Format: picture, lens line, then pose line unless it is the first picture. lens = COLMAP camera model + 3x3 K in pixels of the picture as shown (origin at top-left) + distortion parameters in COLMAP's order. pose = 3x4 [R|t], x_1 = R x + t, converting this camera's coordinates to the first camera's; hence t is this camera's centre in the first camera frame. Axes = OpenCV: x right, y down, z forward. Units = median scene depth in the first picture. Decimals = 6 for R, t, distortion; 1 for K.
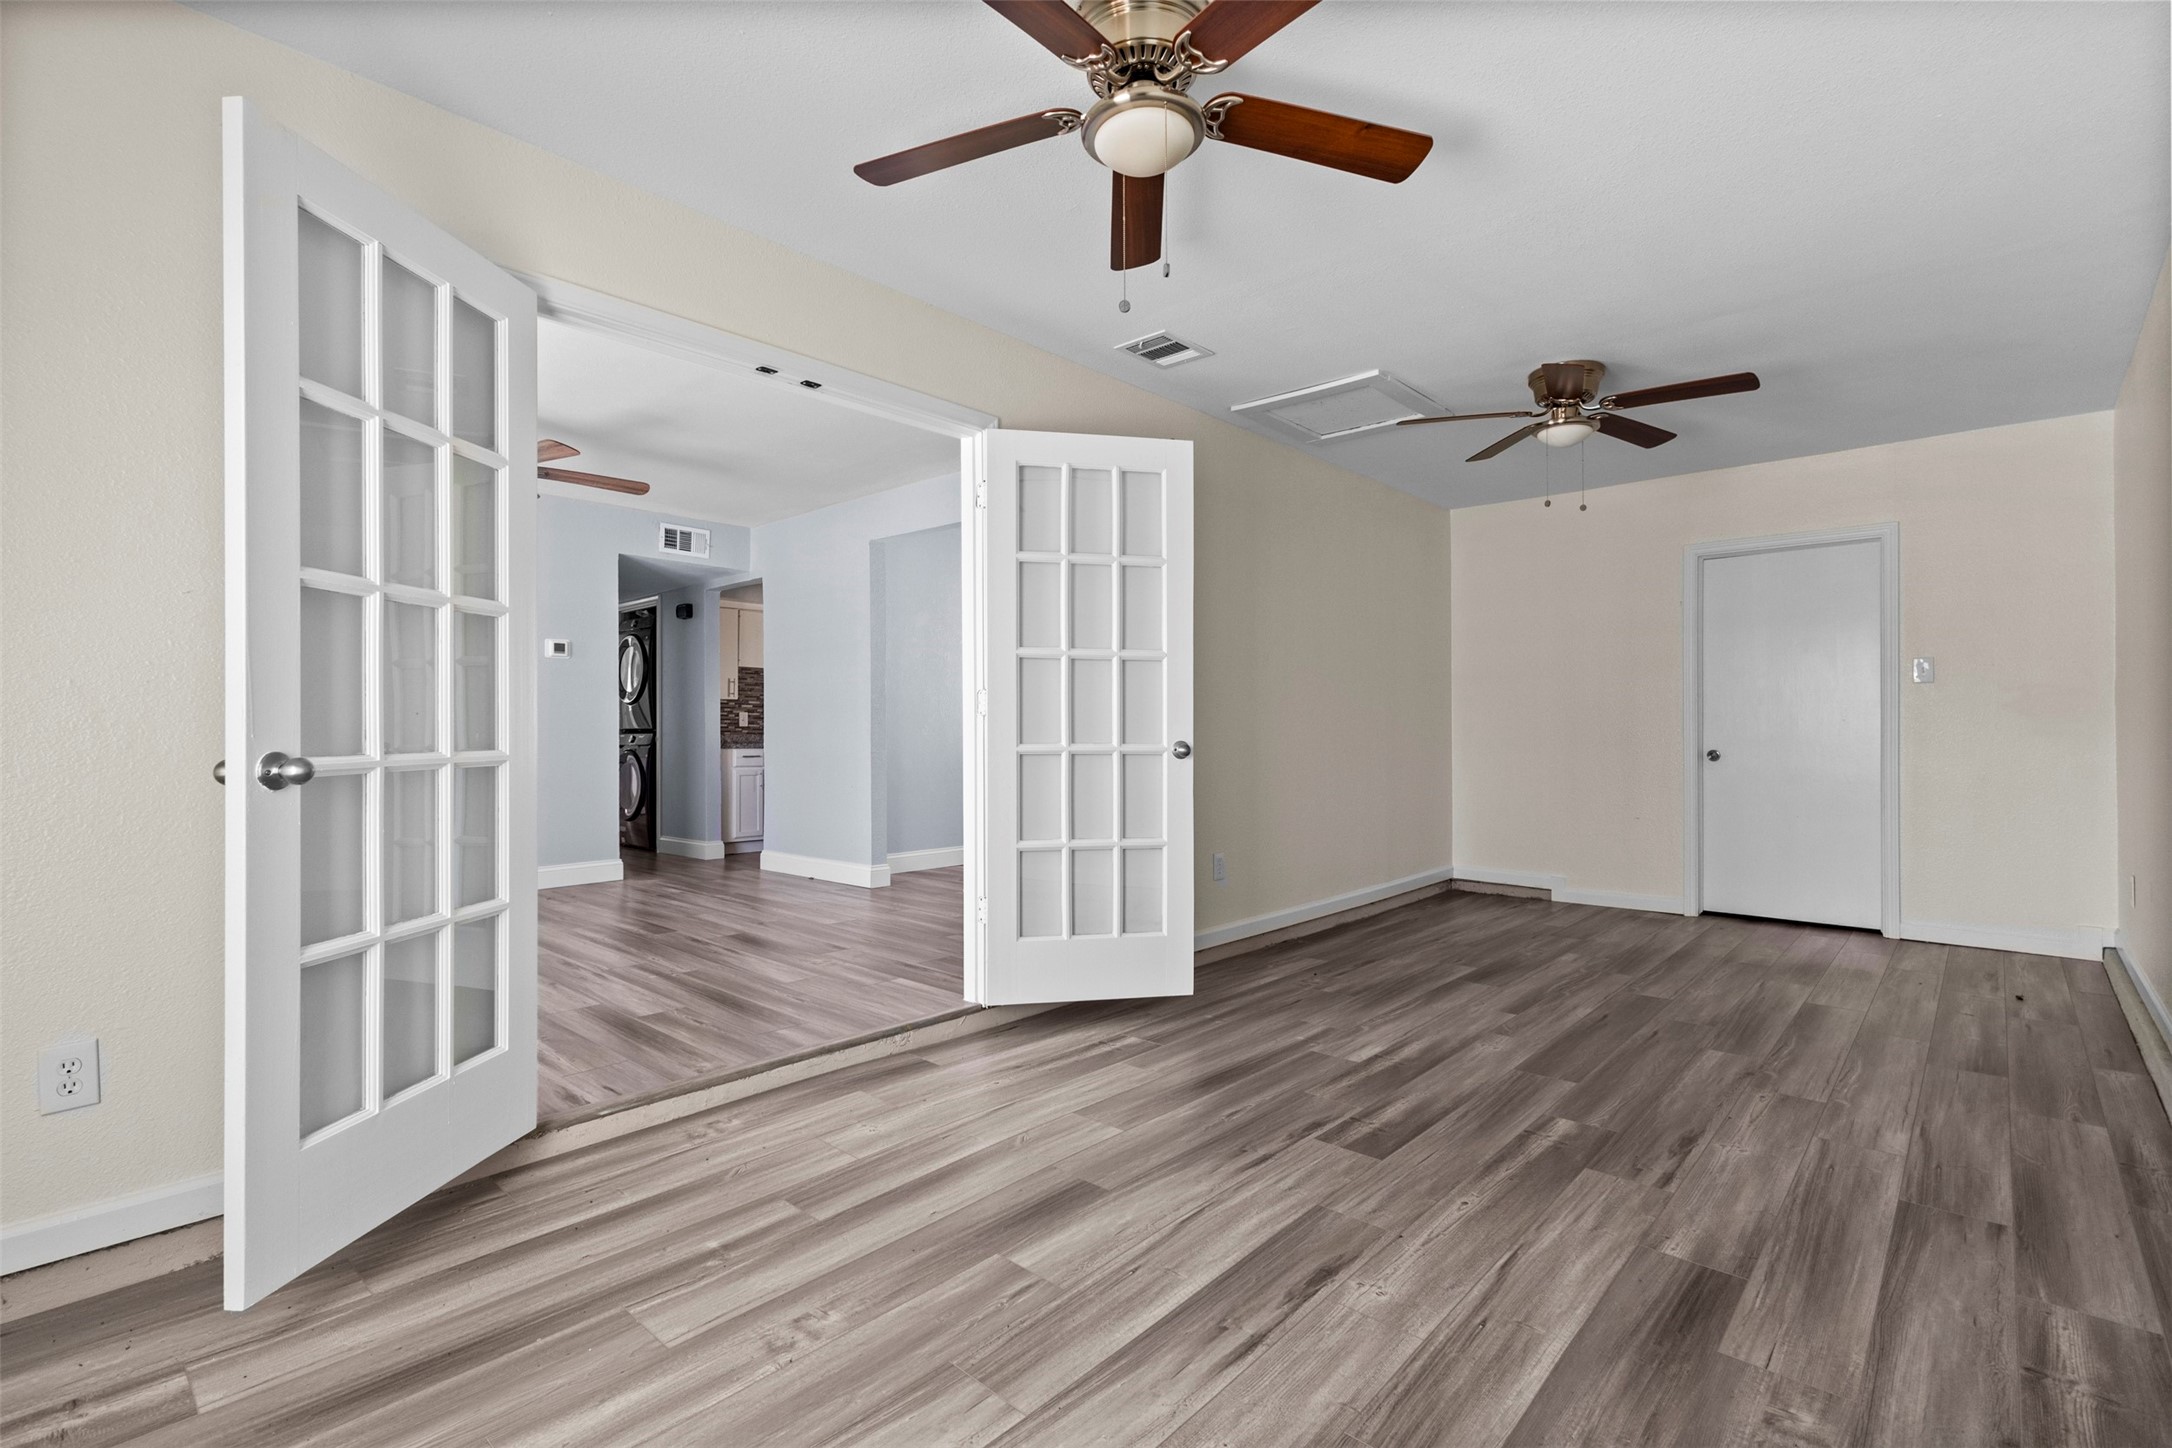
lens RADIAL K [[1001.0, 0, 1078.5], [0, 1001.0, 732.3], [0, 0, 1]] dist [0.003030, 0.001061]
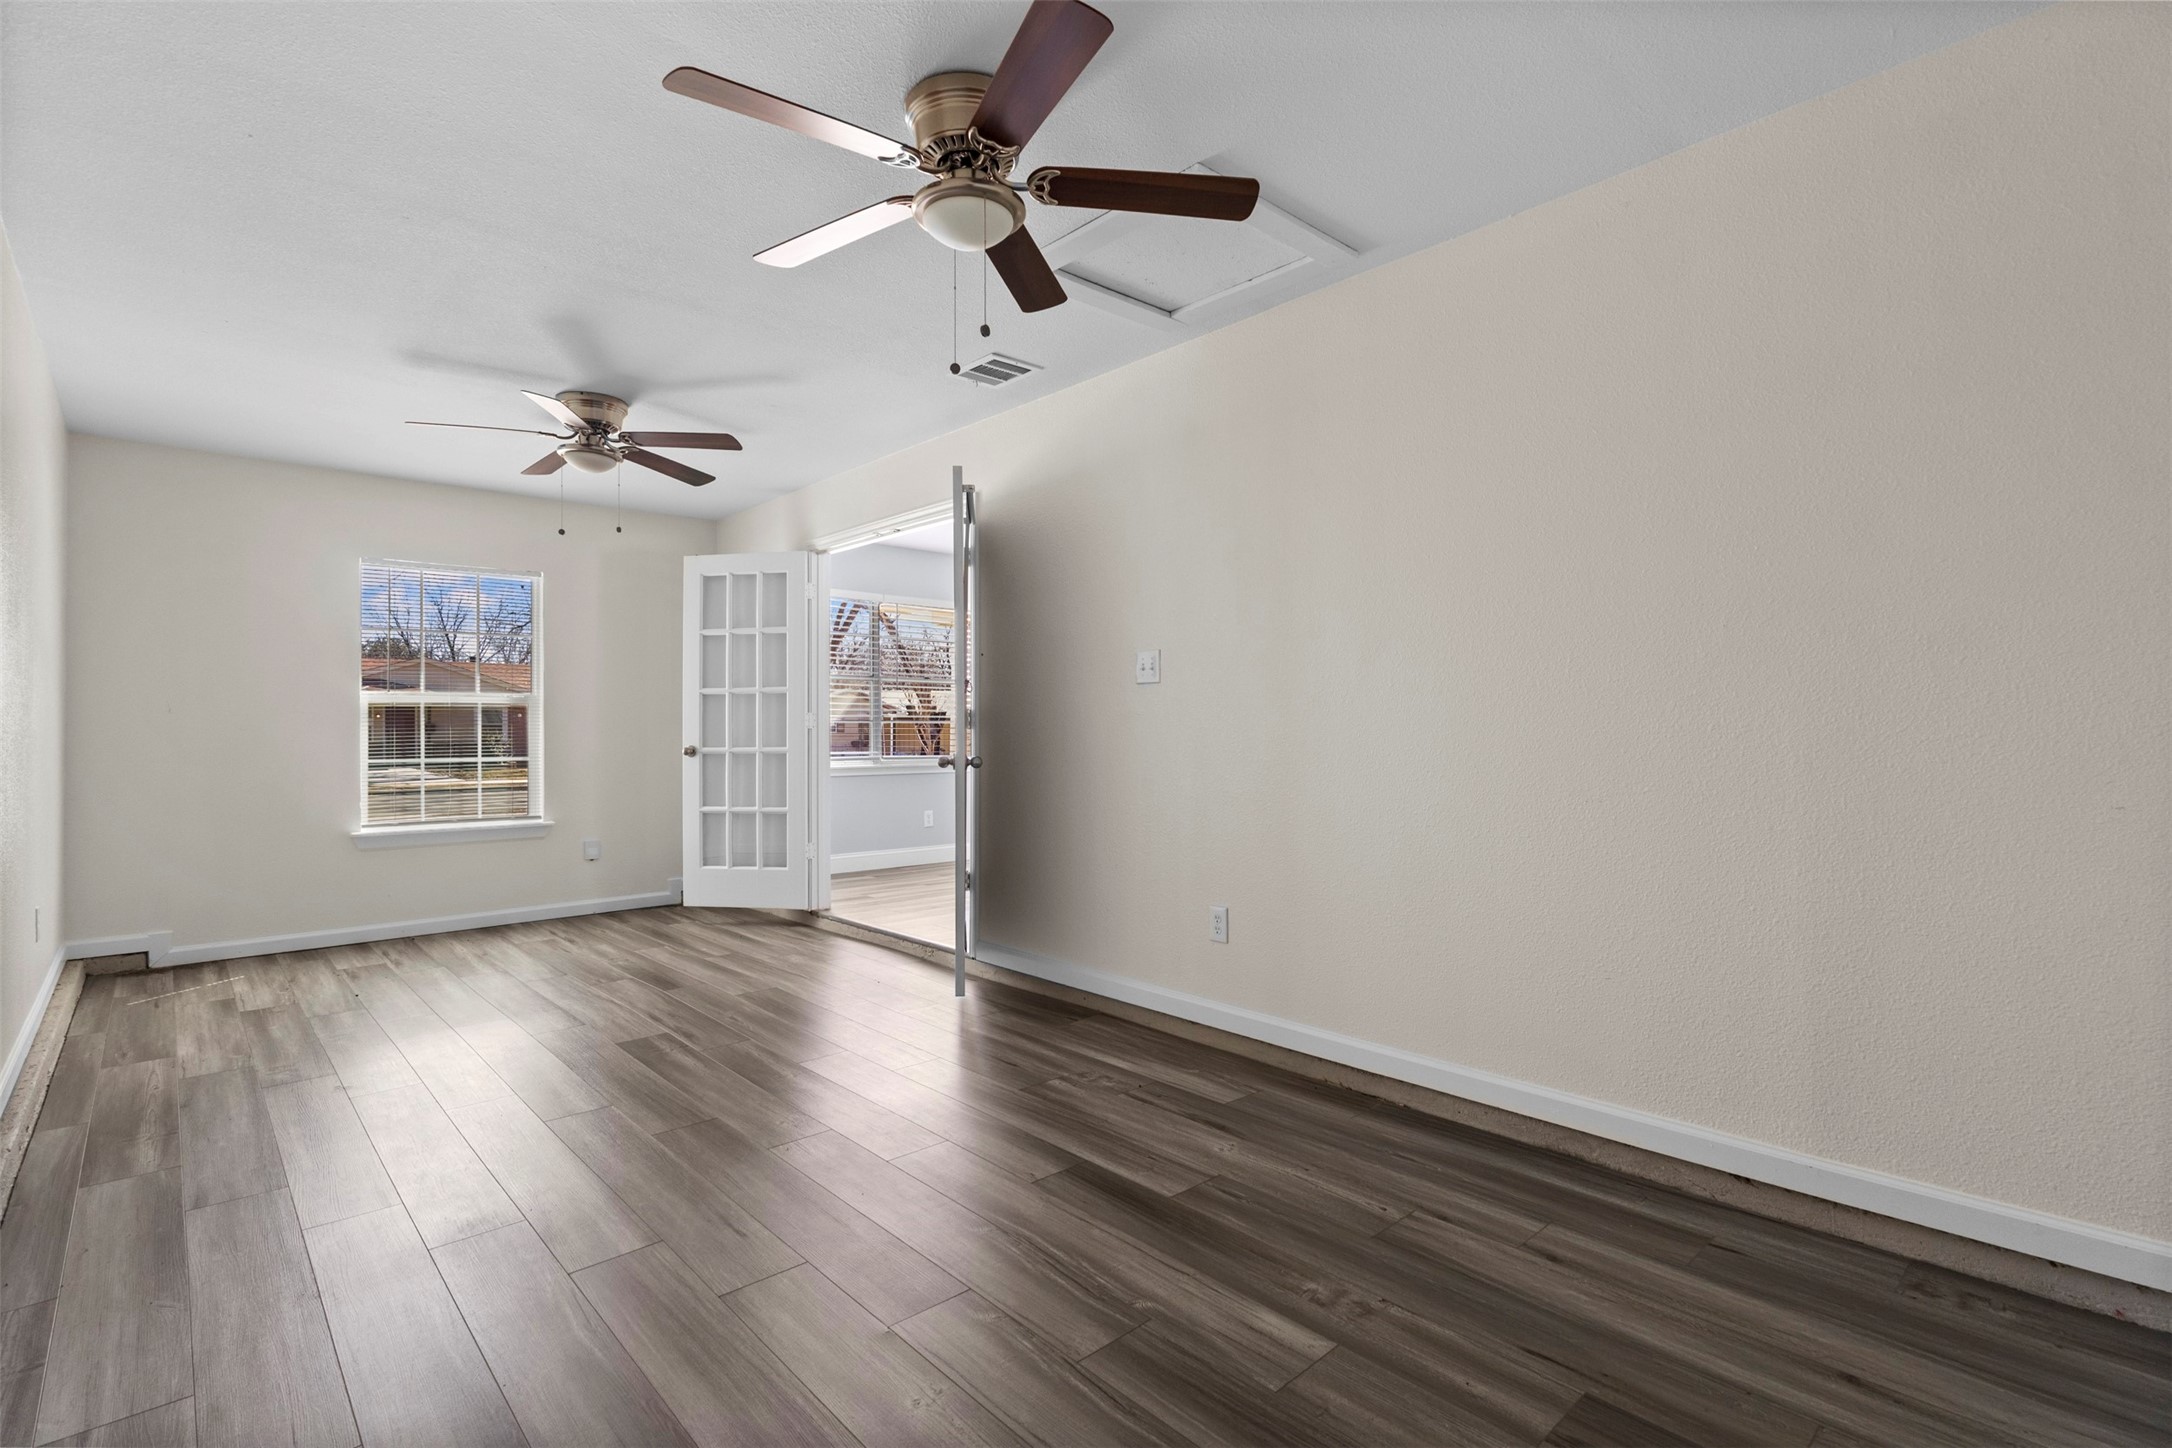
lens RADIAL K [[1001.0, 0, 1078.5], [0, 1001.0, 732.3], [0, 0, 1]] dist [0.003030, 0.001061]
pose [[-0.087619, 0.001177, -0.996153, 1.554855], [-0.001061, 0.999999, 0.001275, -0.020727], [0.996153, 0.001168, -0.087618, 1.659947]]
